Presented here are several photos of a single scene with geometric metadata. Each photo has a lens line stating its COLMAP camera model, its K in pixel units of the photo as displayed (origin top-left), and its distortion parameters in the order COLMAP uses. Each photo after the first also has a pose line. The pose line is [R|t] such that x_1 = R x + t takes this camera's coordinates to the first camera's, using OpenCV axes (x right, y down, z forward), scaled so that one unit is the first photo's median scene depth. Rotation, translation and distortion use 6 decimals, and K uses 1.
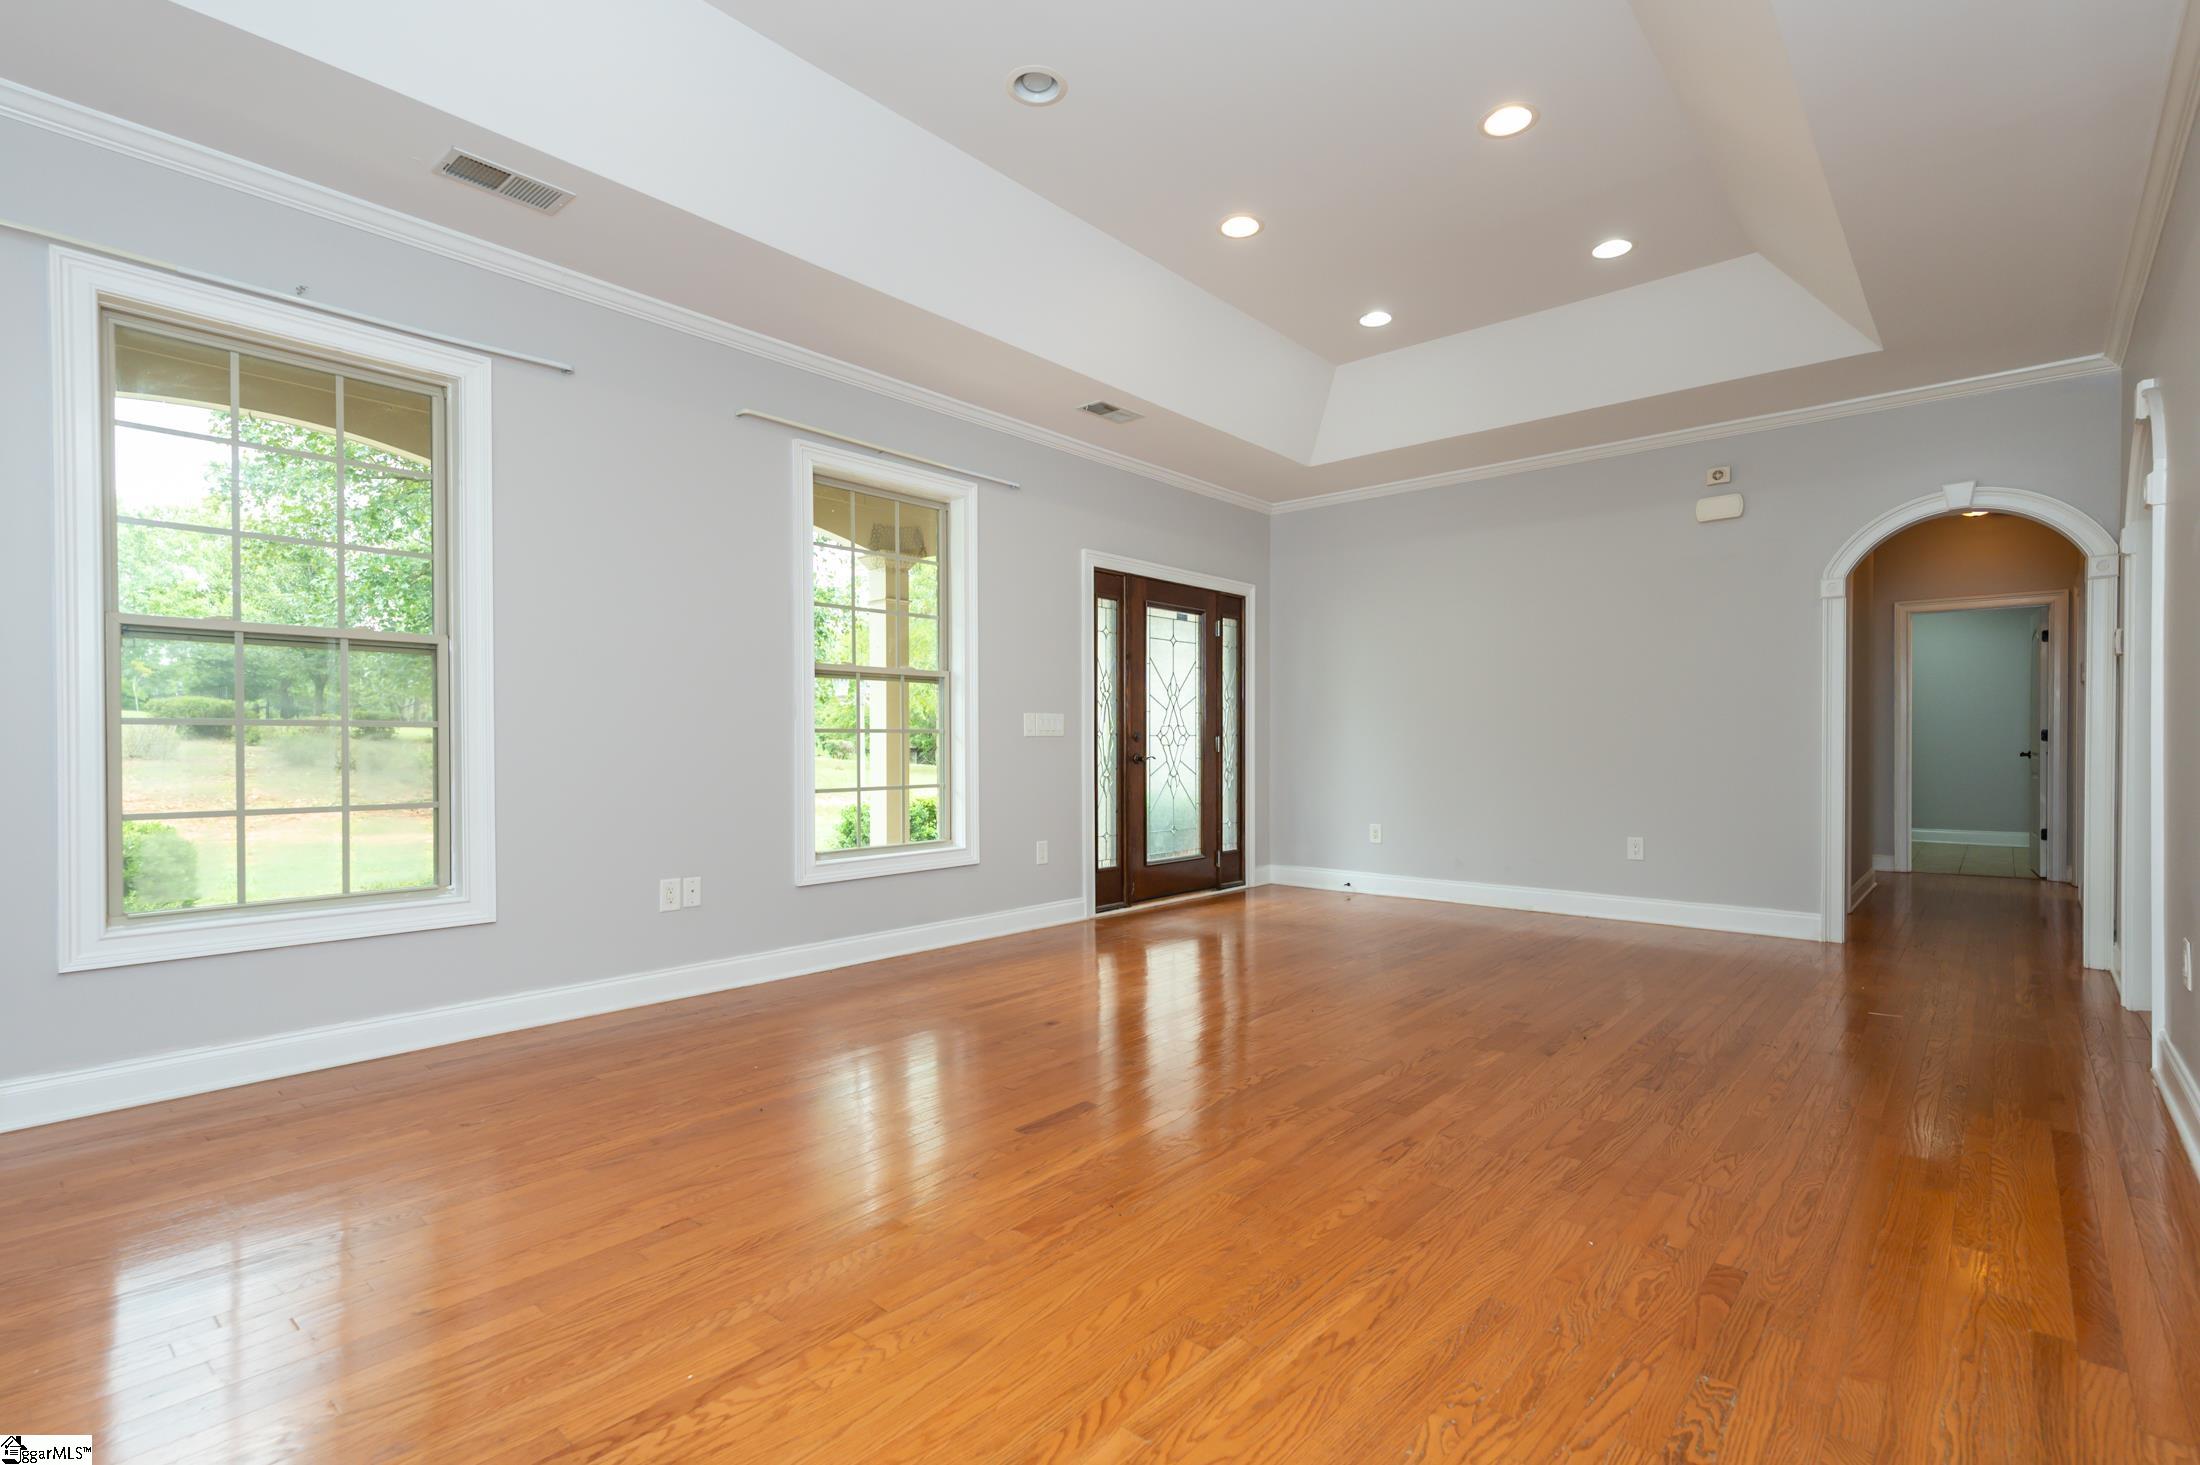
lens RADIAL K [[1051.1, 0, 1102.2], [0, 1051.1, 765.8], [0, 0, 1]] dist [0.010744, -0.000367]
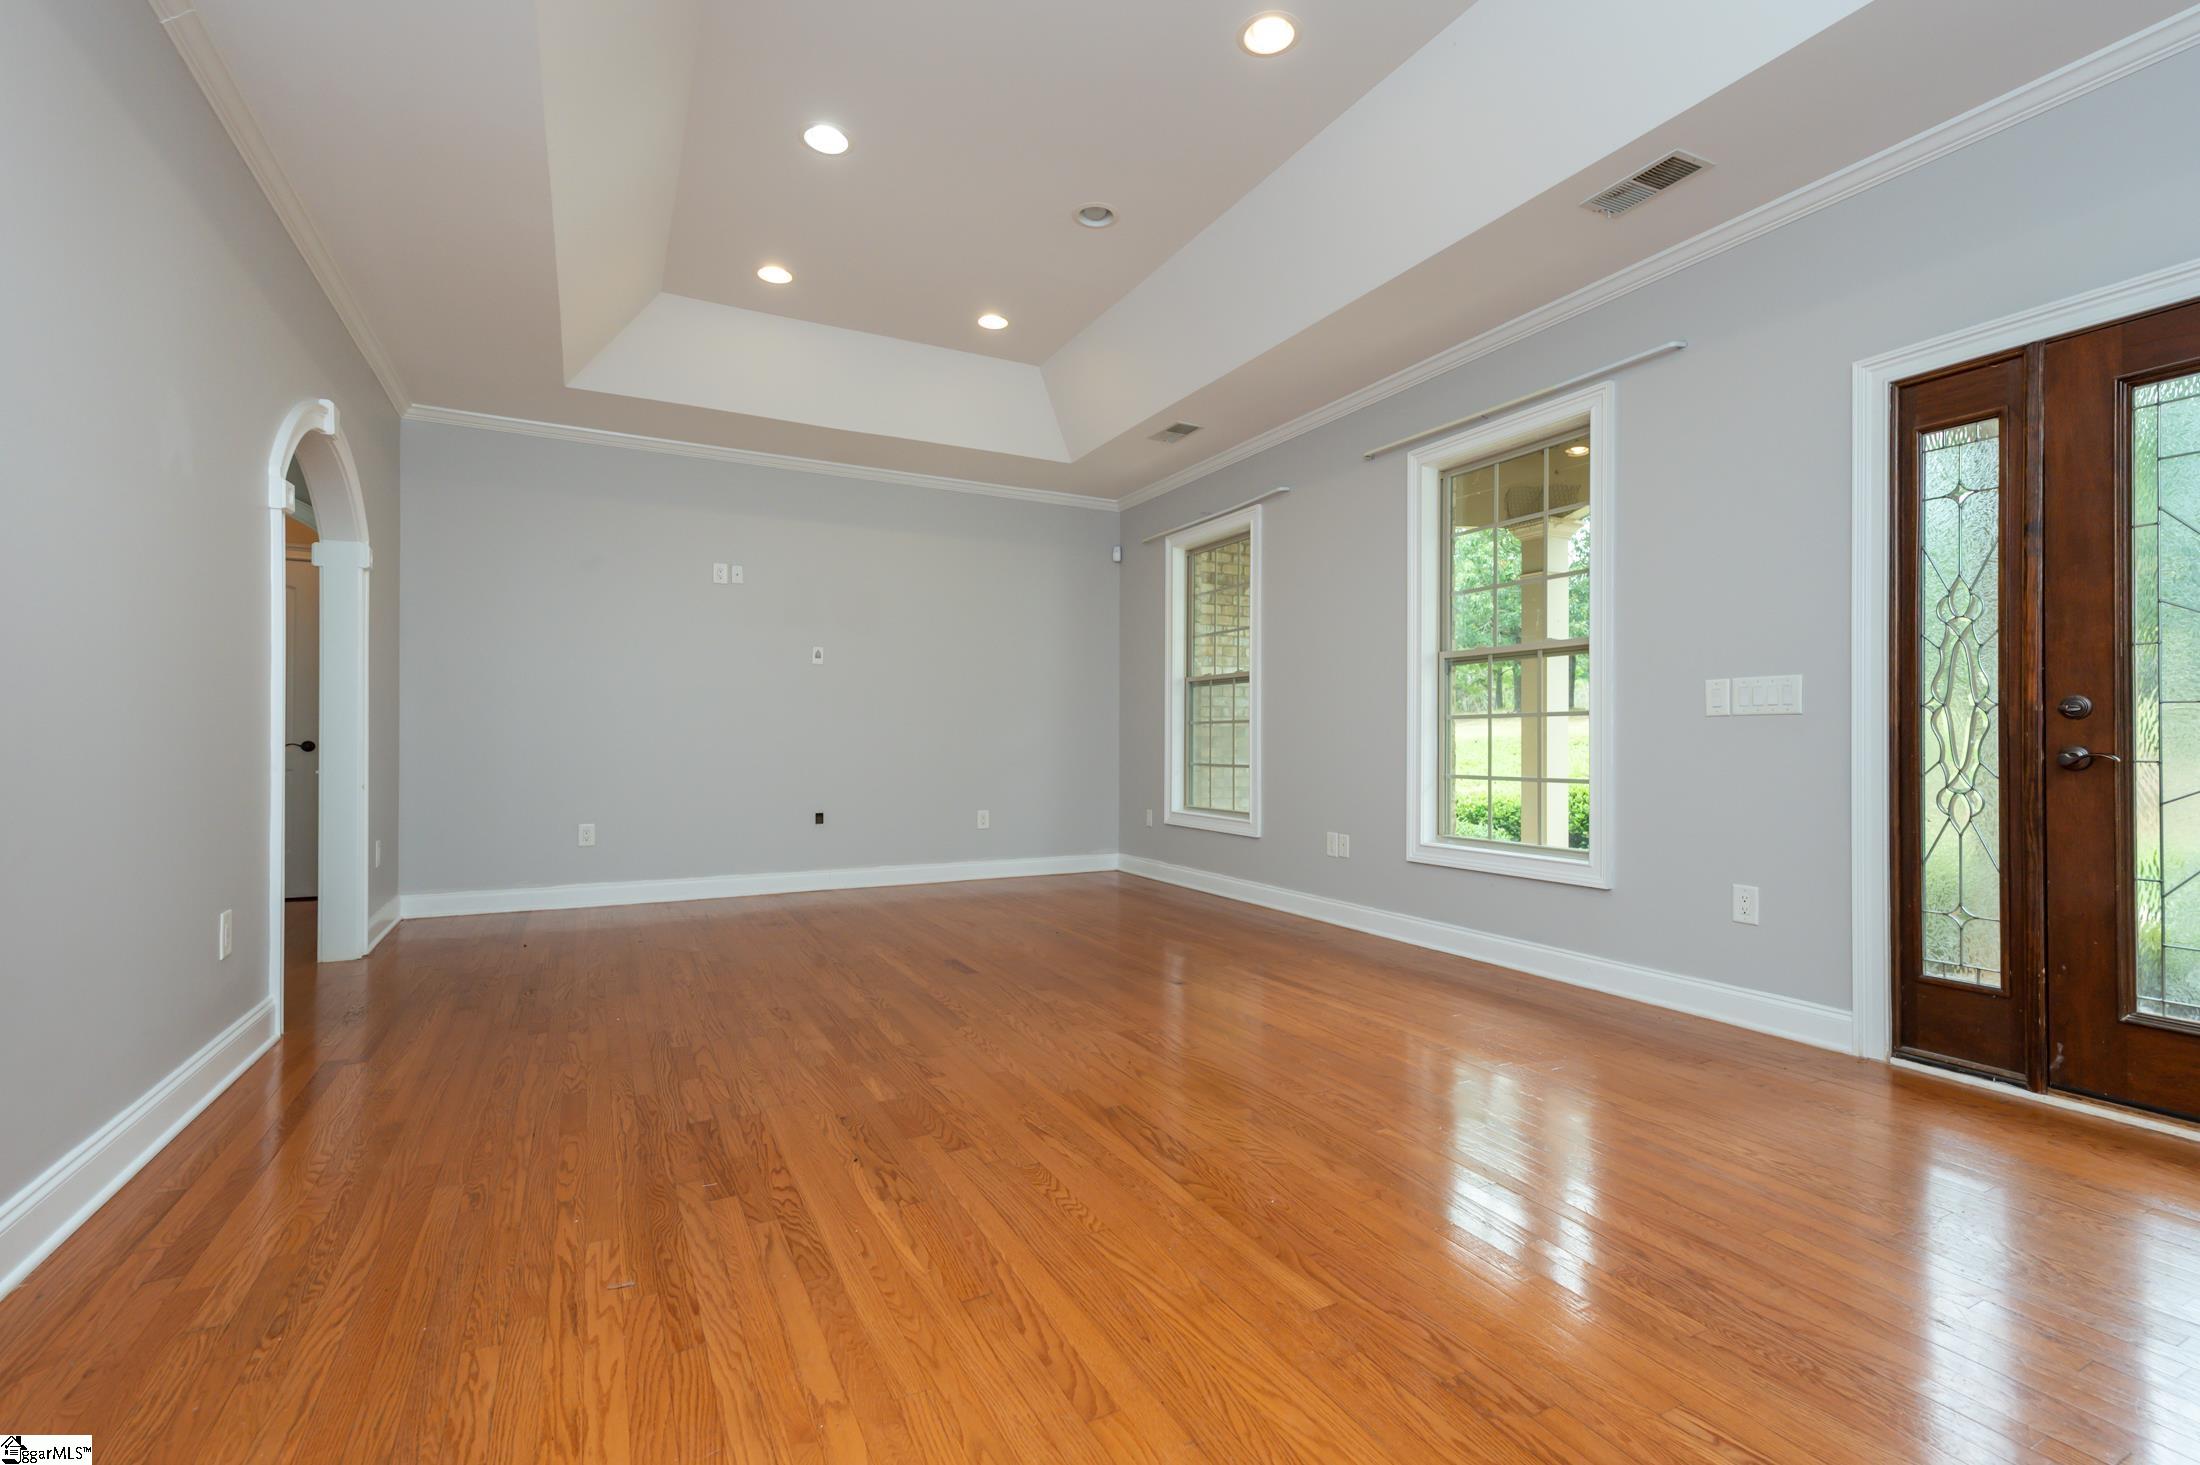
lens RADIAL K [[980.1, 0, 1100.9], [0, 980.1, 737.1], [0, 0, 1]] dist [0.009255, -0.000453]
pose [[-0.373050, -0.003364, -0.927805, 0.994096], [-0.022126, 0.999741, 0.005272, -0.015581], [0.927547, 0.022496, -0.373028, 1.393518]]
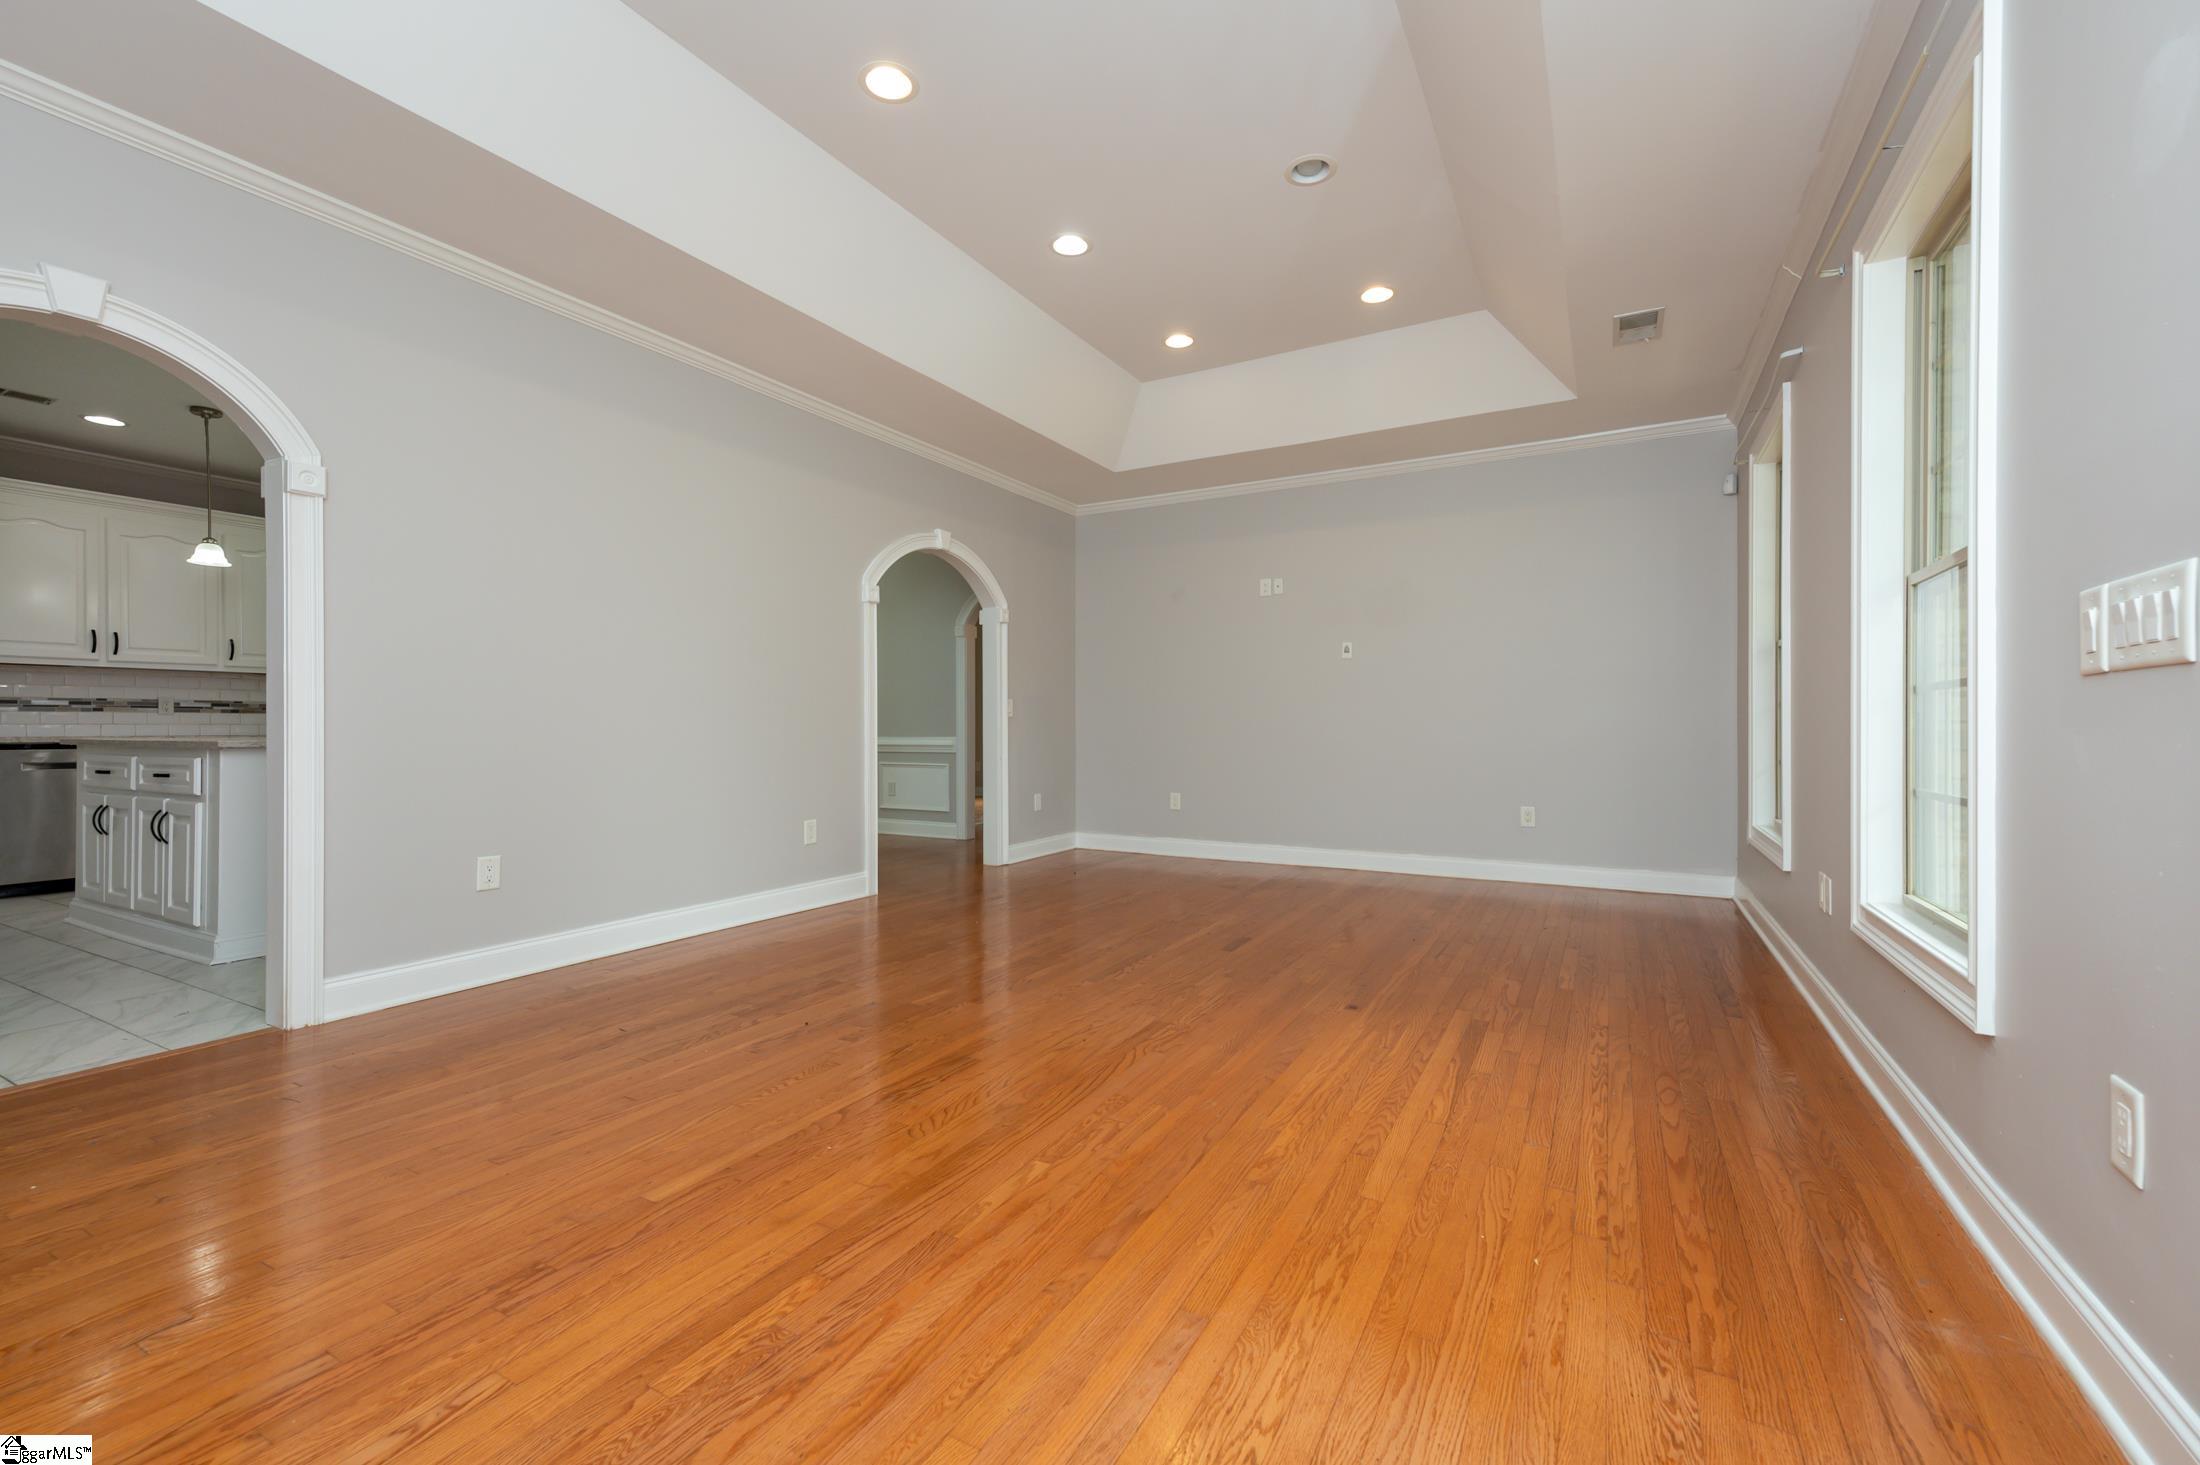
lens RADIAL K [[905.2, 0, 1097.2], [0, 905.2, 728.3], [0, 0, 1]] dist [0.017432, -0.001167]
pose [[-0.981128, 0.002296, -0.193347, 0.364194], [-0.002359, 0.999713, 0.023843, -0.031418], [0.193346, 0.023849, -0.980841, 1.888986]]
